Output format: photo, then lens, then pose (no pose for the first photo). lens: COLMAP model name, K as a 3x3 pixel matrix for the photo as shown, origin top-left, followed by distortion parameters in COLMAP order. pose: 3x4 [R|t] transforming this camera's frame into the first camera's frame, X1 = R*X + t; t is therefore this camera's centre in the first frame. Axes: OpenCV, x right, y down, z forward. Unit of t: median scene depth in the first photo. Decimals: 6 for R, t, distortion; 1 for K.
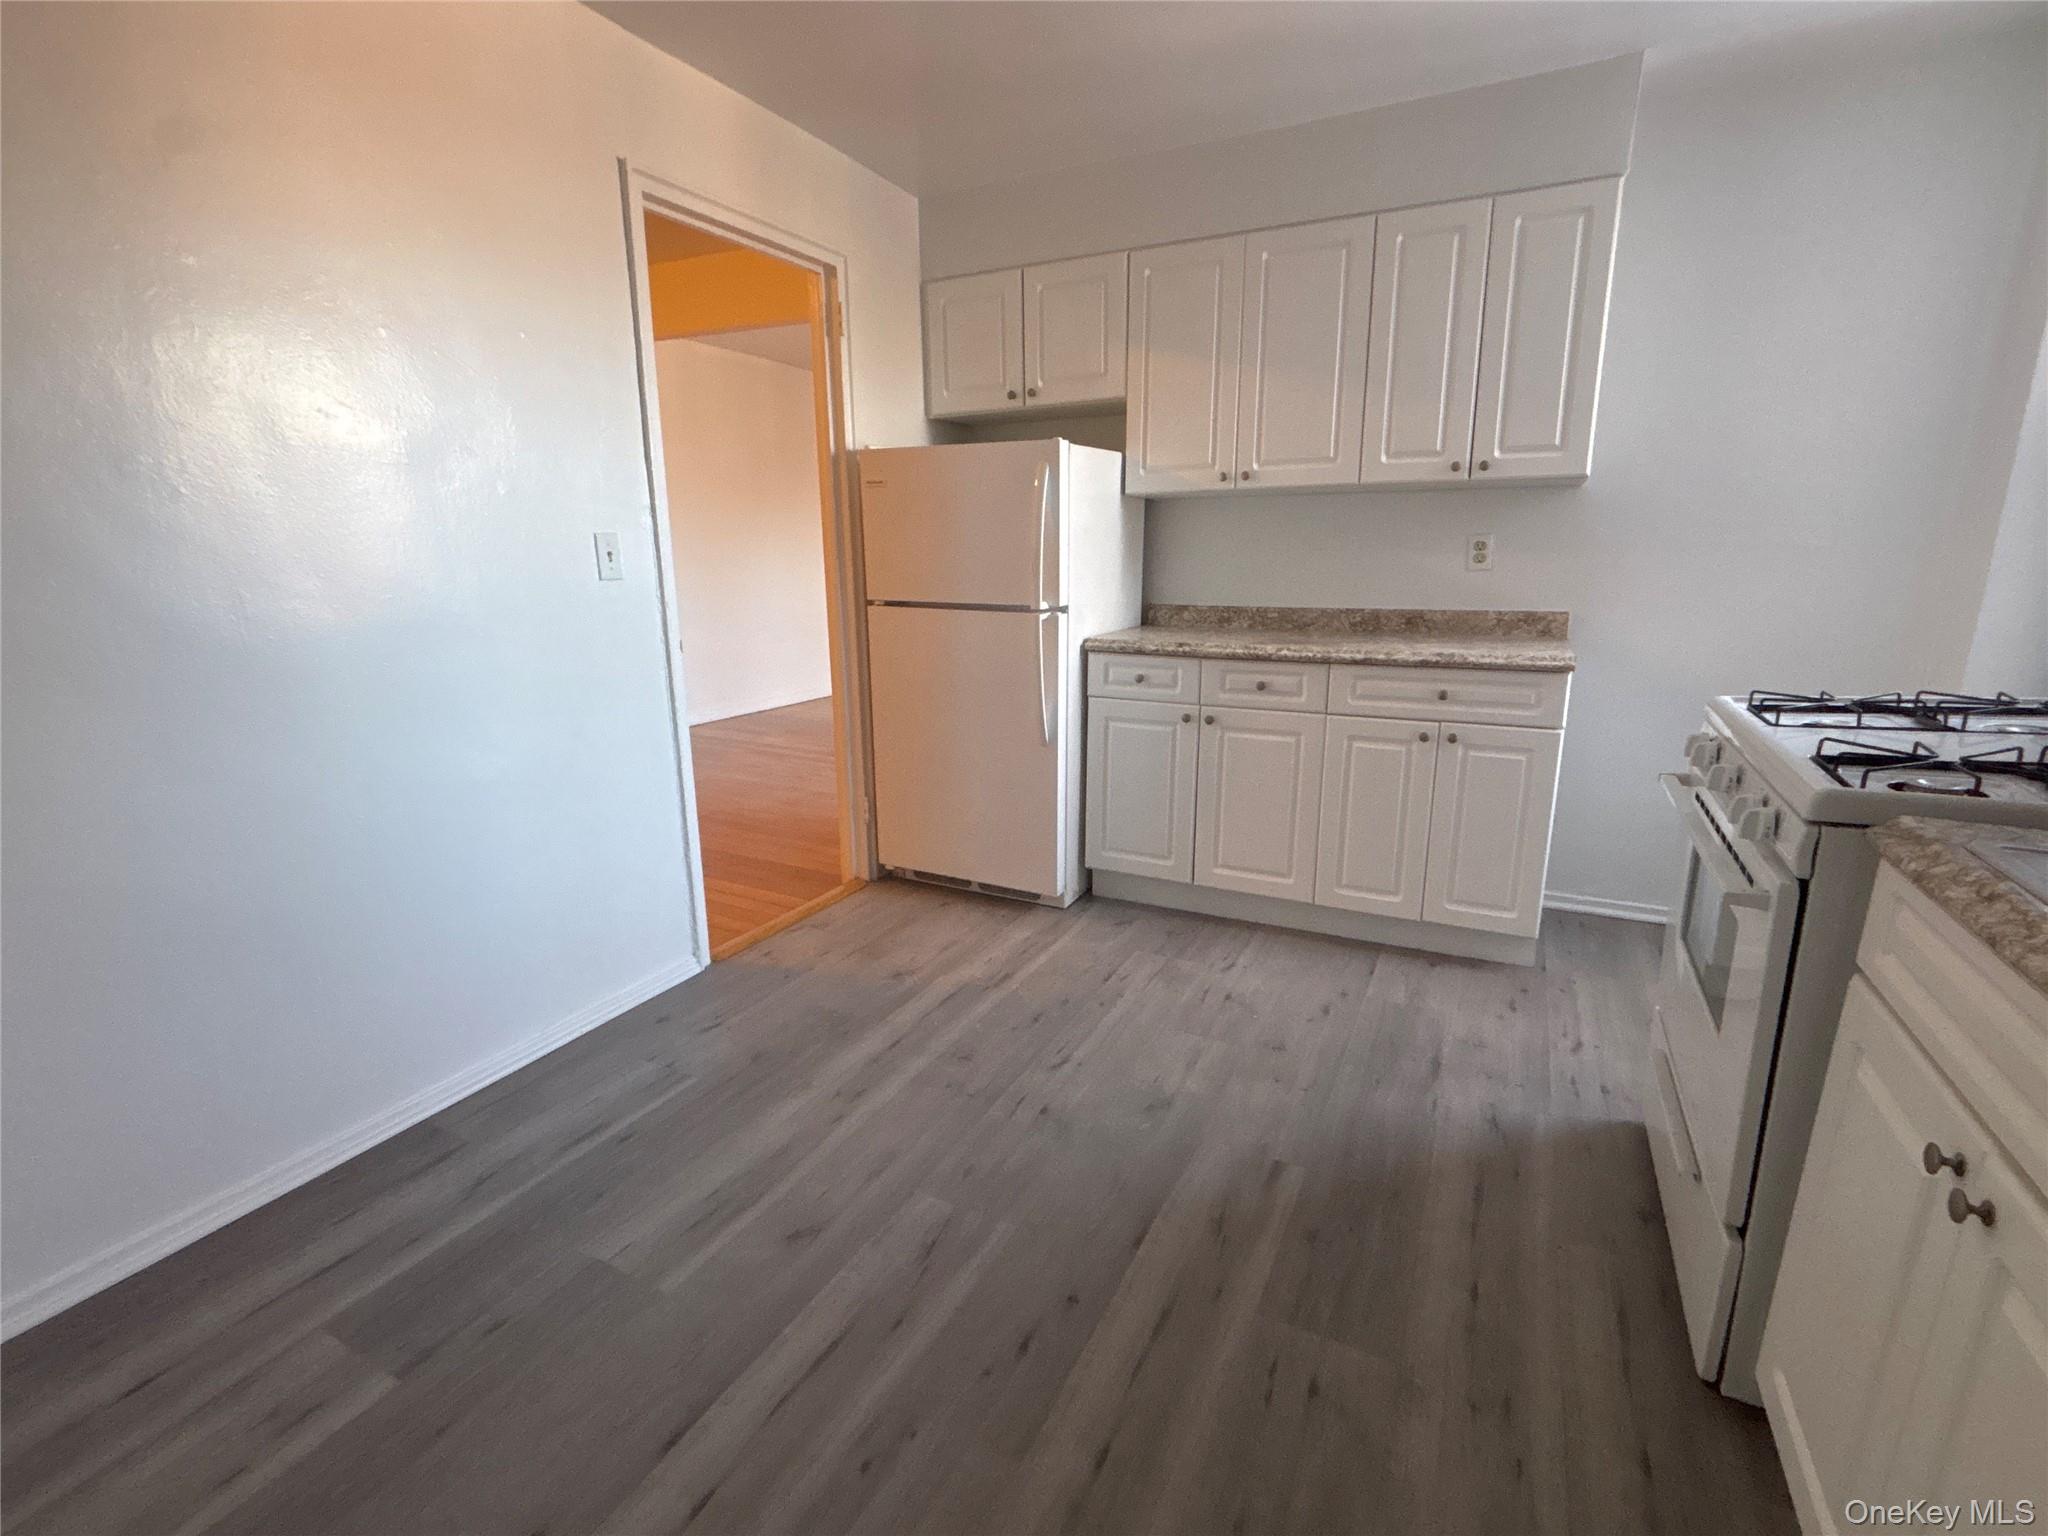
lens RADIAL K [[943.8, 0, 1024.0], [0, 943.8, 768.0], [0, 0, 1]] dist [0.036224, -0.022107]
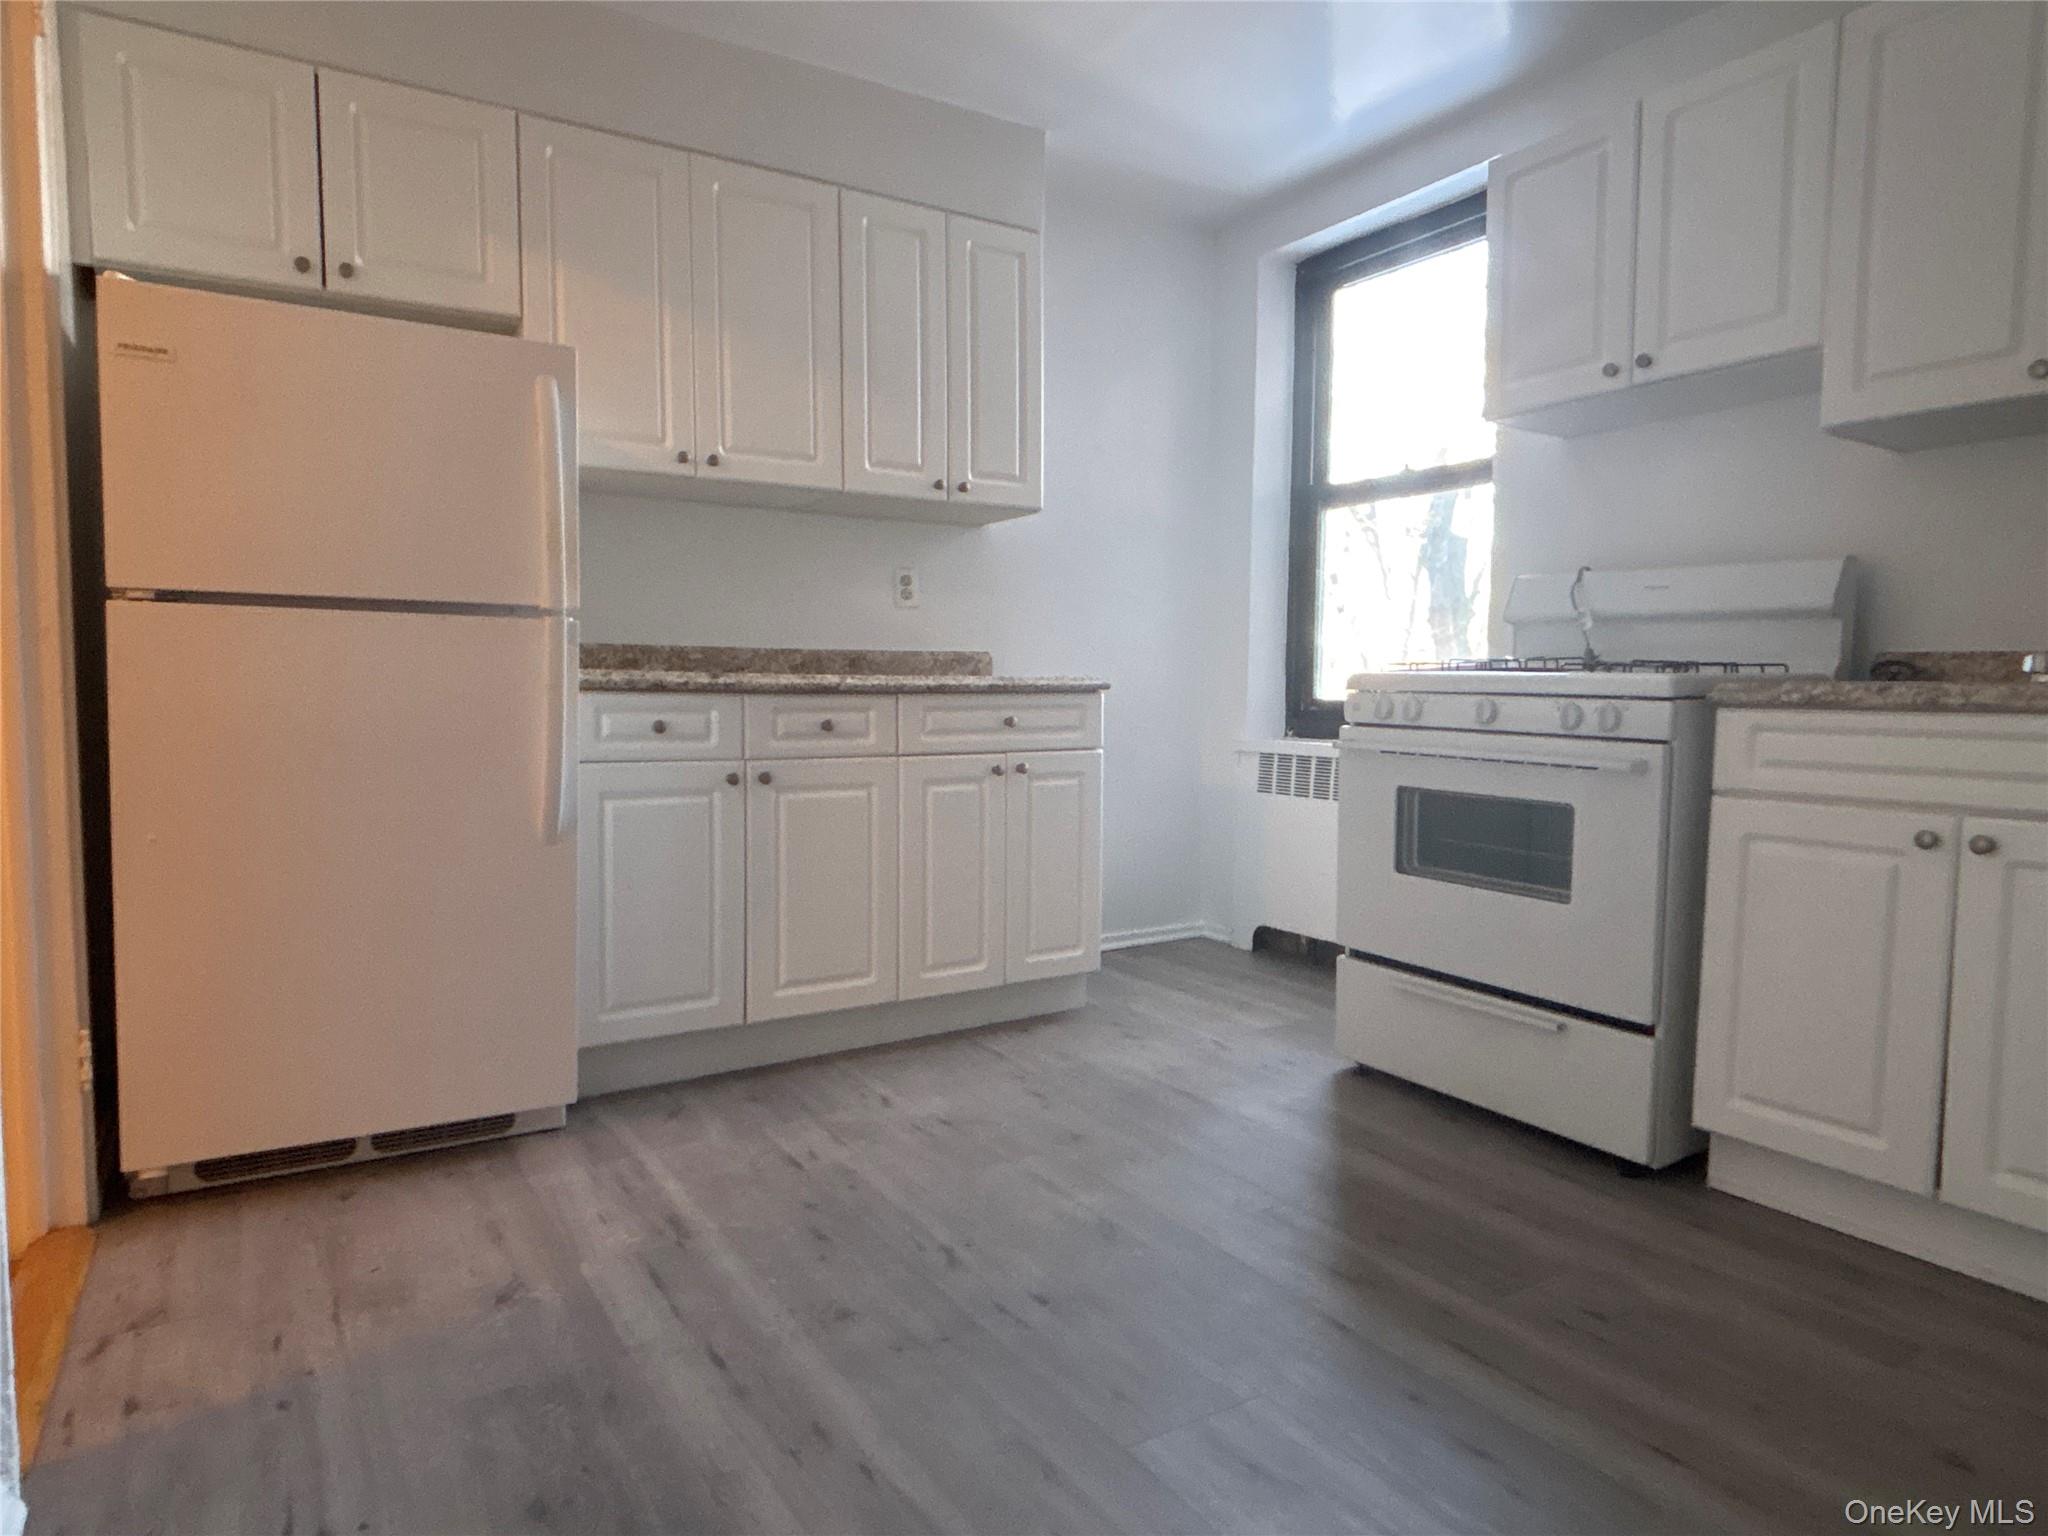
lens RADIAL K [[1239.9, 0, 1024.0], [0, 1239.9, 768.0], [0, 0, 1]] dist [0.082440, -0.096671]
pose [[0.506226, -0.048309, 0.861047, -0.543392], [0.191714, 0.979751, -0.057744, 0.035231], [-0.840822, 0.194306, 0.505237, 0.373555]]
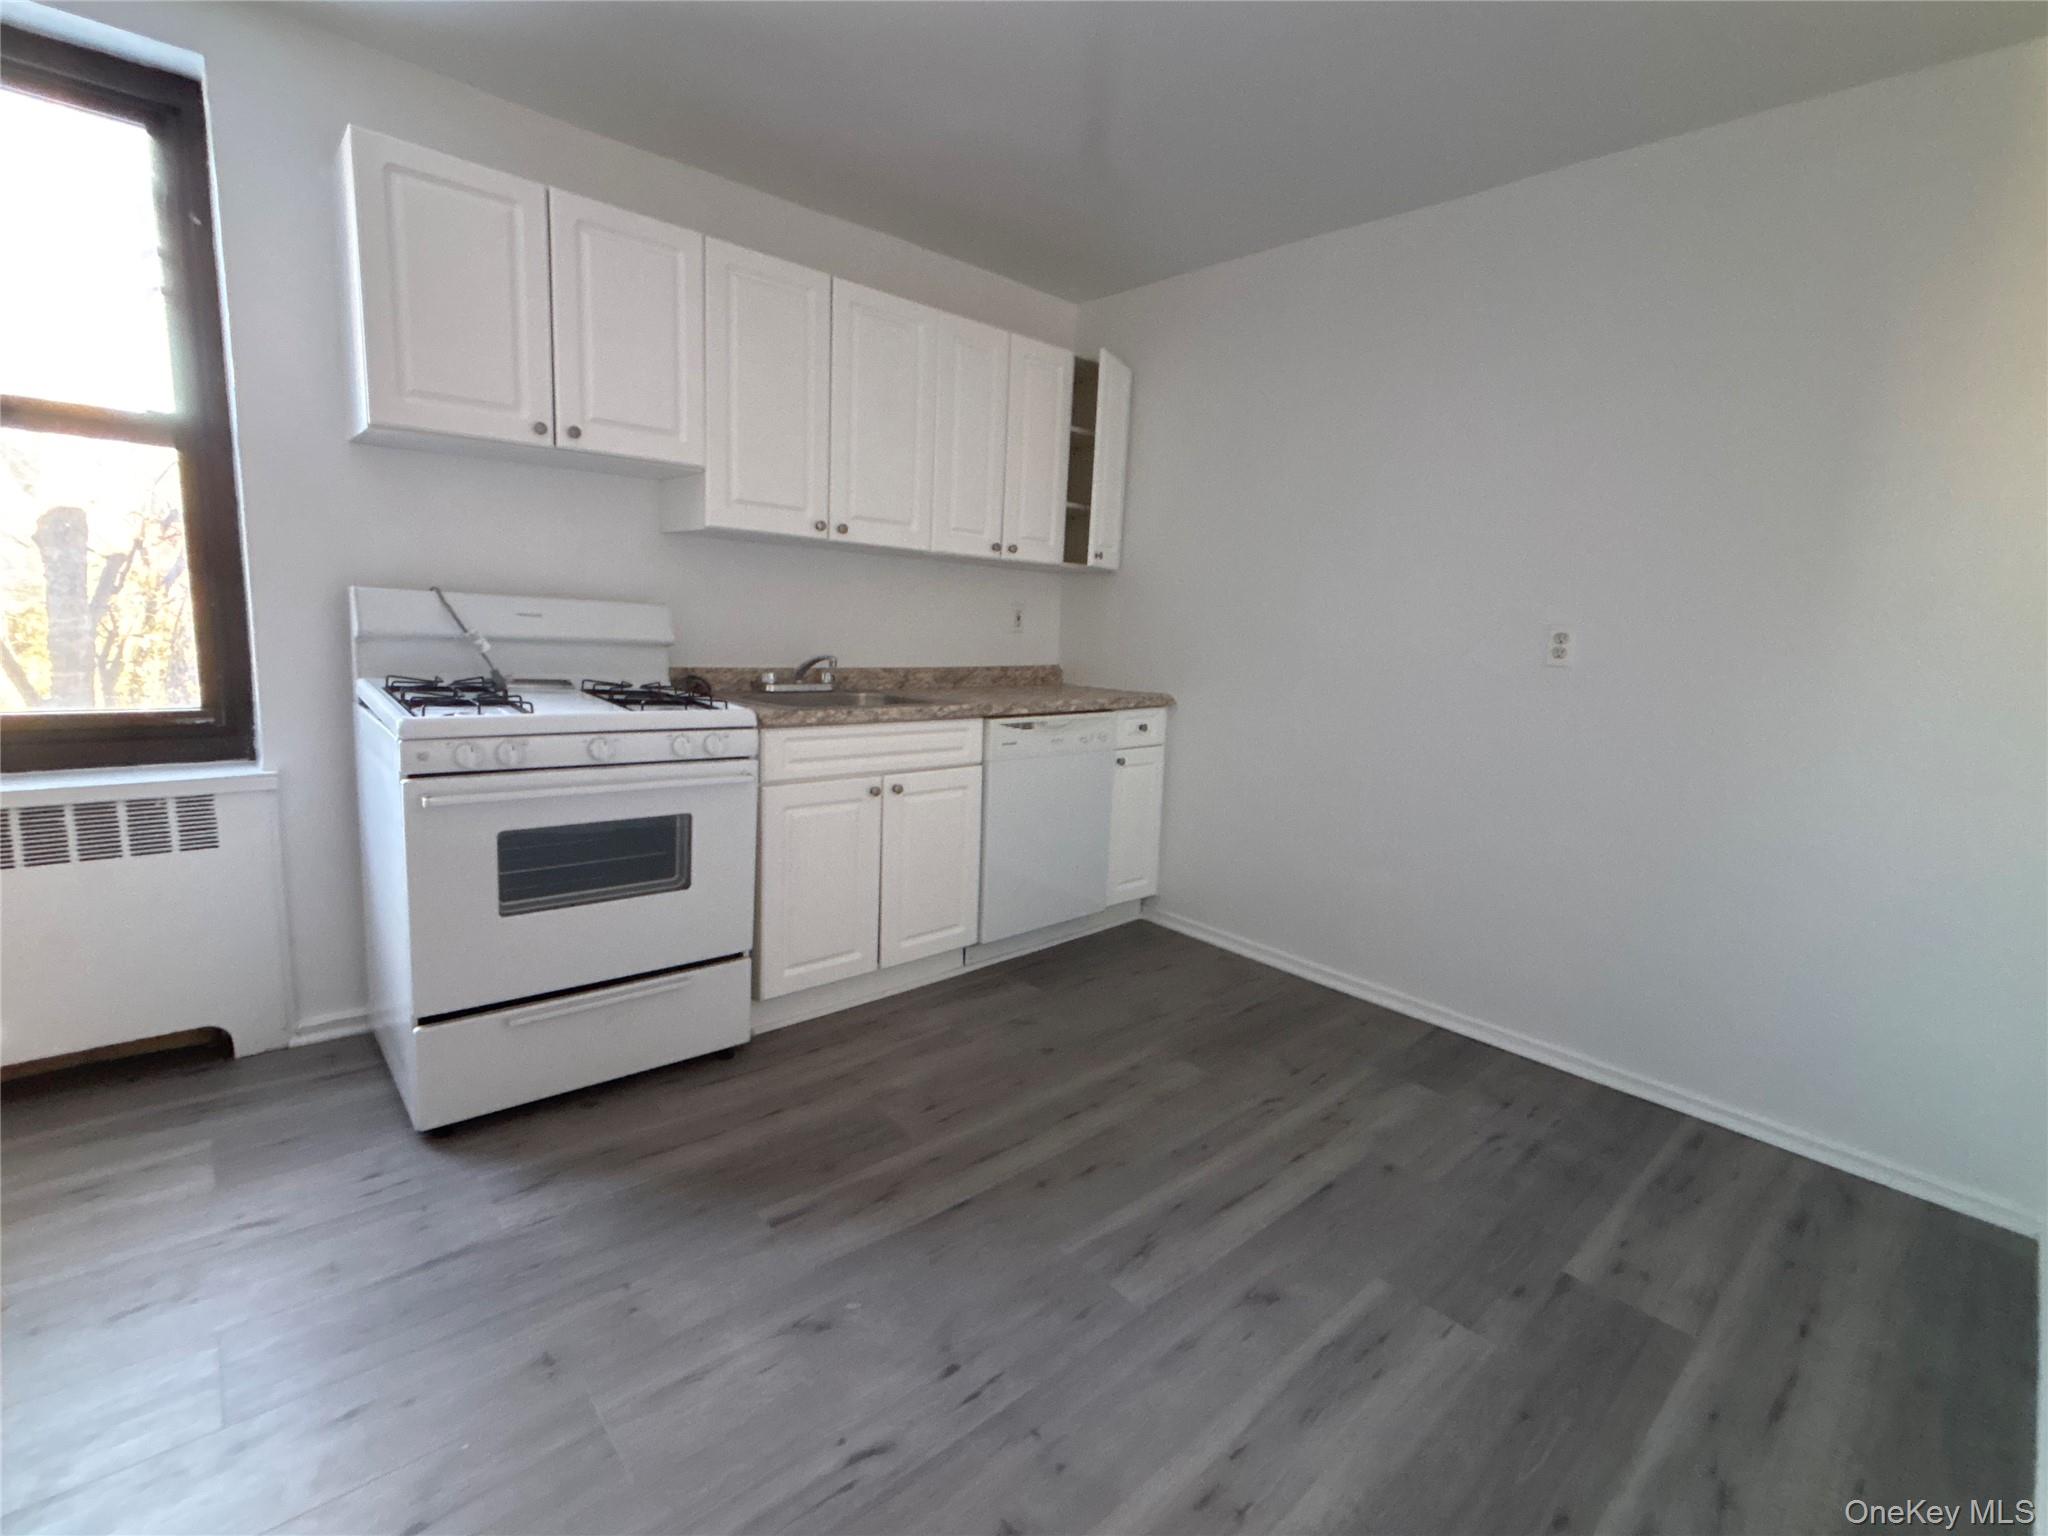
lens RADIAL K [[943.8, 0, 1024.0], [0, 943.8, 768.0], [0, 0, 1]] dist [0.036224, -0.022107]
pose [[-0.932939, -0.104269, 0.344604, -0.177590], [0.037528, 0.923768, 0.381108, -0.258080], [-0.358072, 0.368483, -0.857907, 1.084854]]
